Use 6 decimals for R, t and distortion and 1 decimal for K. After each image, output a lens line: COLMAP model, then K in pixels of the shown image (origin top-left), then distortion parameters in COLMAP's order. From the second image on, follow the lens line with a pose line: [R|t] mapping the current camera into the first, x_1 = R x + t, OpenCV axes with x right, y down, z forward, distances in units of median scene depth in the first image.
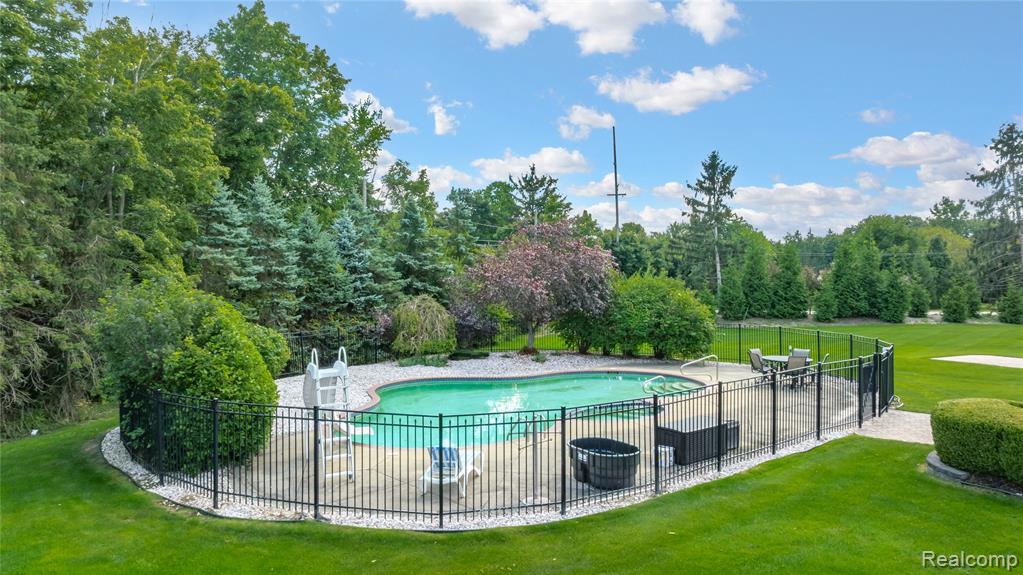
lens RADIAL K [[720.1, 0, 516.2], [0, 720.1, 281.9], [0, 0, 1]] dist [-0.022056, 0.008232]
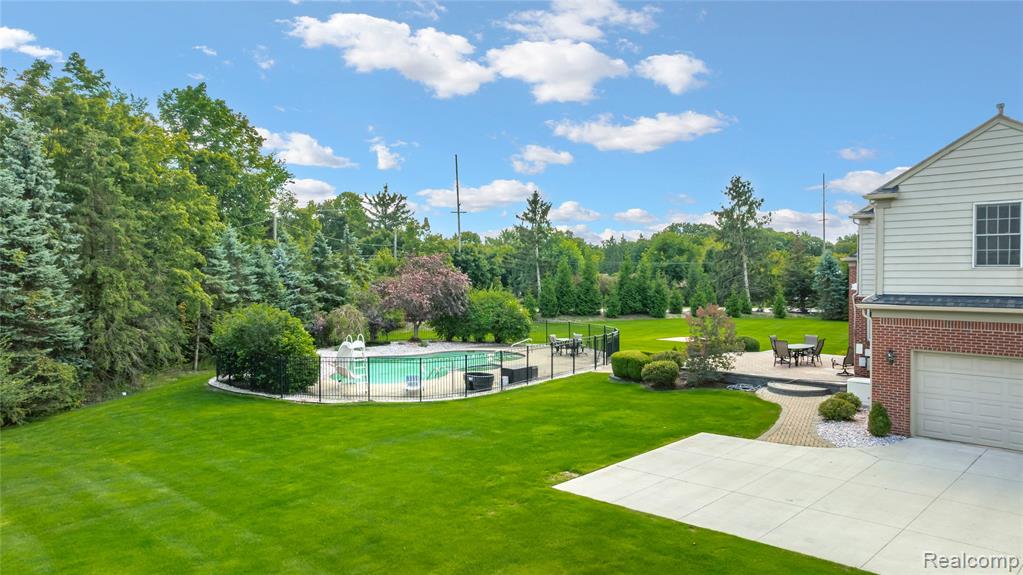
lens RADIAL K [[720.1, 0, 516.2], [0, 720.1, 281.9], [0, 0, 1]] dist [-0.022056, 0.008232]
pose [[0.973373, -0.002905, 0.229210, -0.073800], [0.002074, 0.999990, 0.003866, -0.019898], [-0.229219, -0.003288, 0.973369, -0.325006]]
